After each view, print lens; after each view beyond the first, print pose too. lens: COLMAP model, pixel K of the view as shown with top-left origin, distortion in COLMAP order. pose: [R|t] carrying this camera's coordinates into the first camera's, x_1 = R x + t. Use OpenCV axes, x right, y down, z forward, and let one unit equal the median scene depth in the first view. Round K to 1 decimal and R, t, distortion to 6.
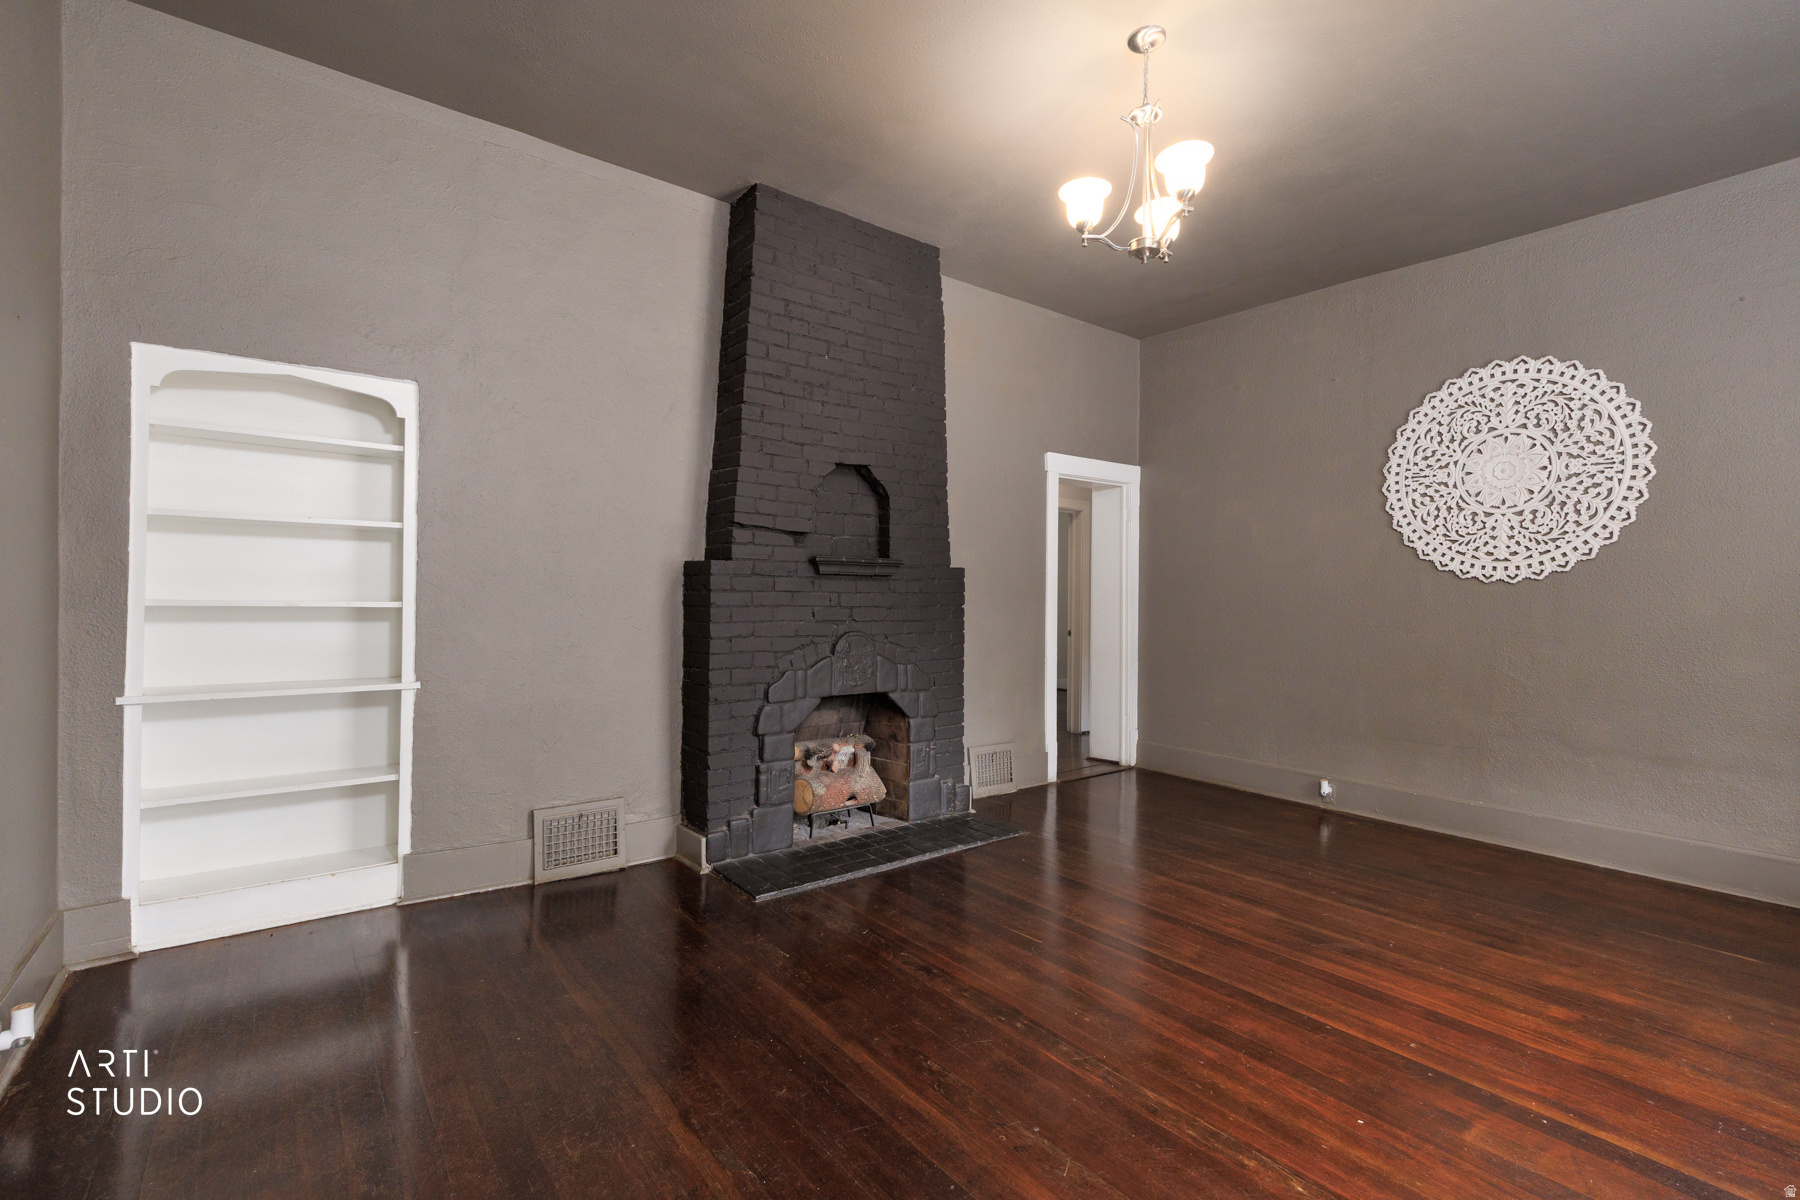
lens RADIAL K [[801.0, 0, 897.7], [0, 801.0, 603.6], [0, 0, 1]] dist [0.003642, -0.000056]
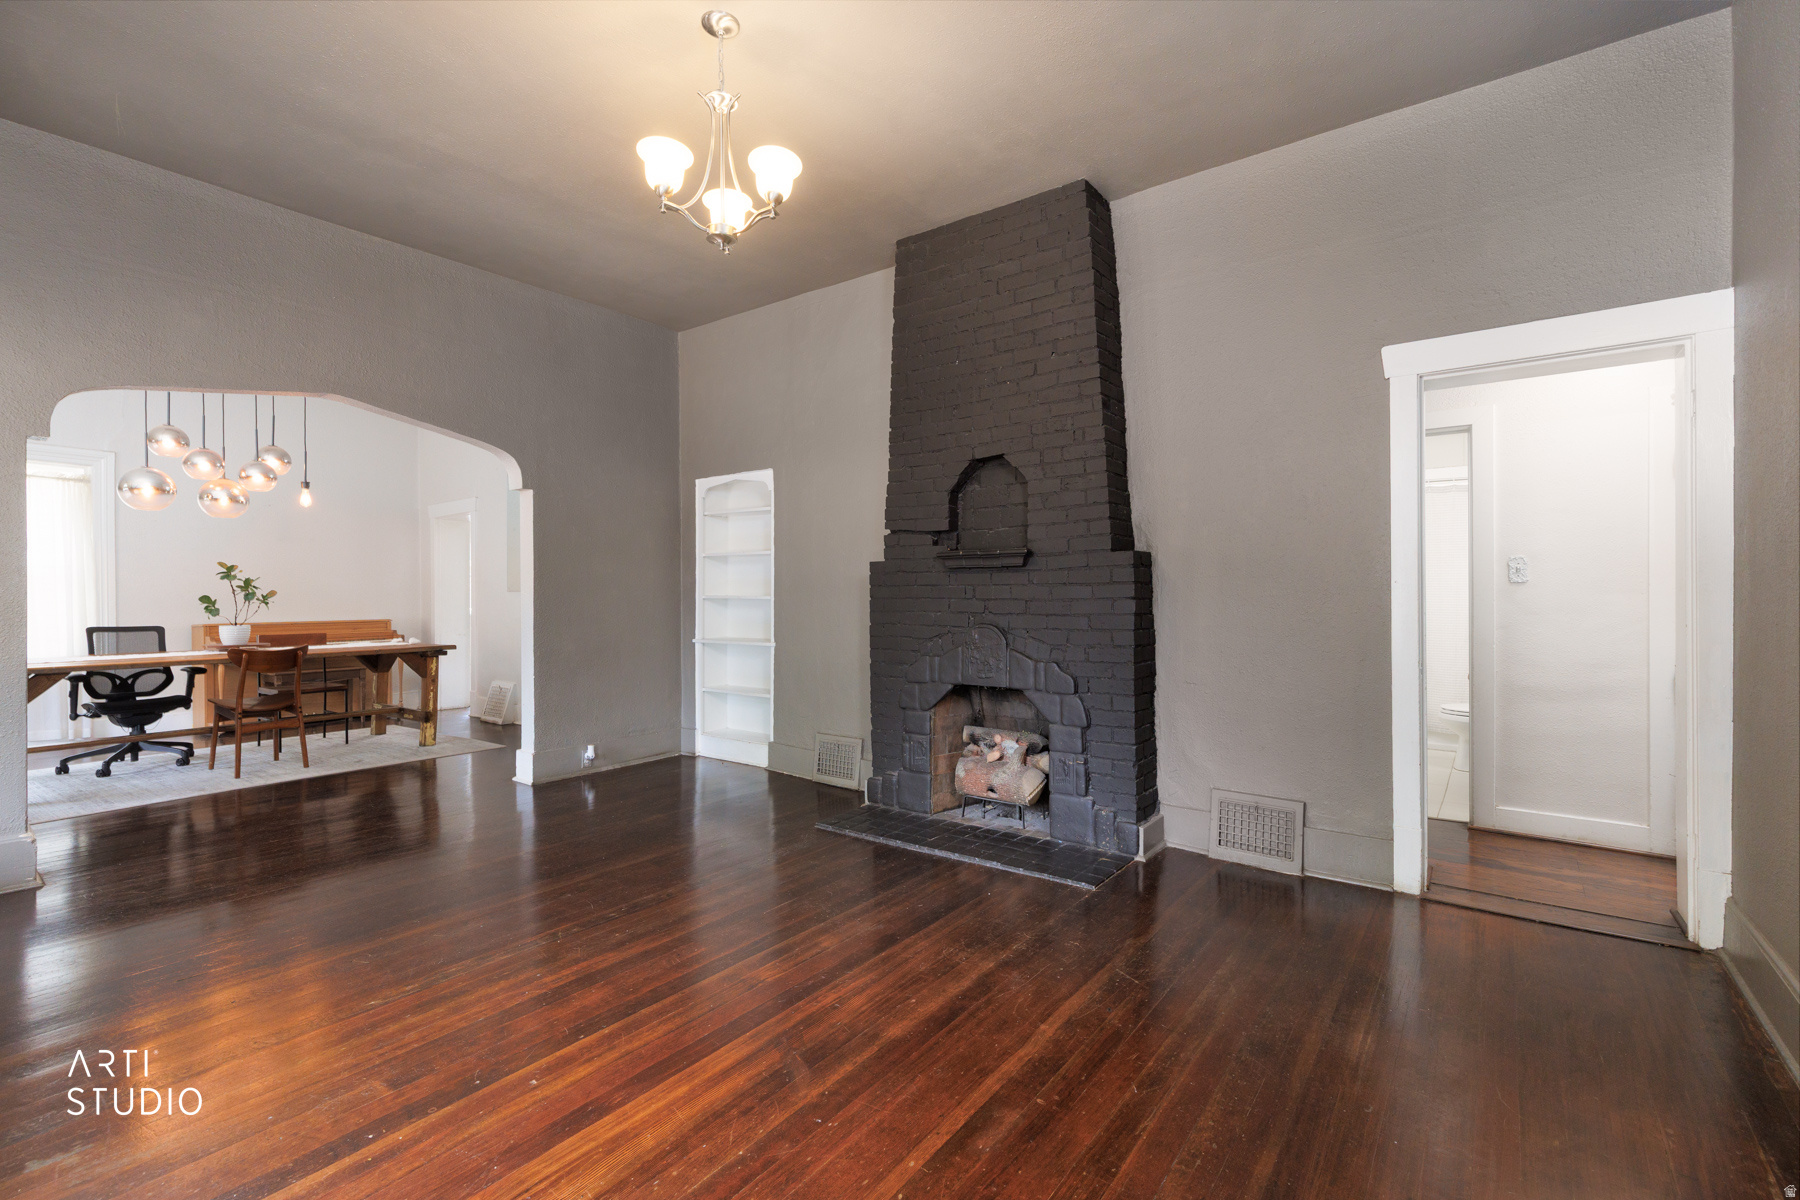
lens RADIAL K [[801.0, 0, 912.2], [0, 801.0, 599.9], [0, 0, 1]] dist [0.003642, -0.000056]
pose [[0.280453, -0.001489, -0.959867, 1.104135], [-0.001467, 0.999997, -0.001980, 0.008930], [0.959867, 0.001964, 0.280450, 0.785604]]
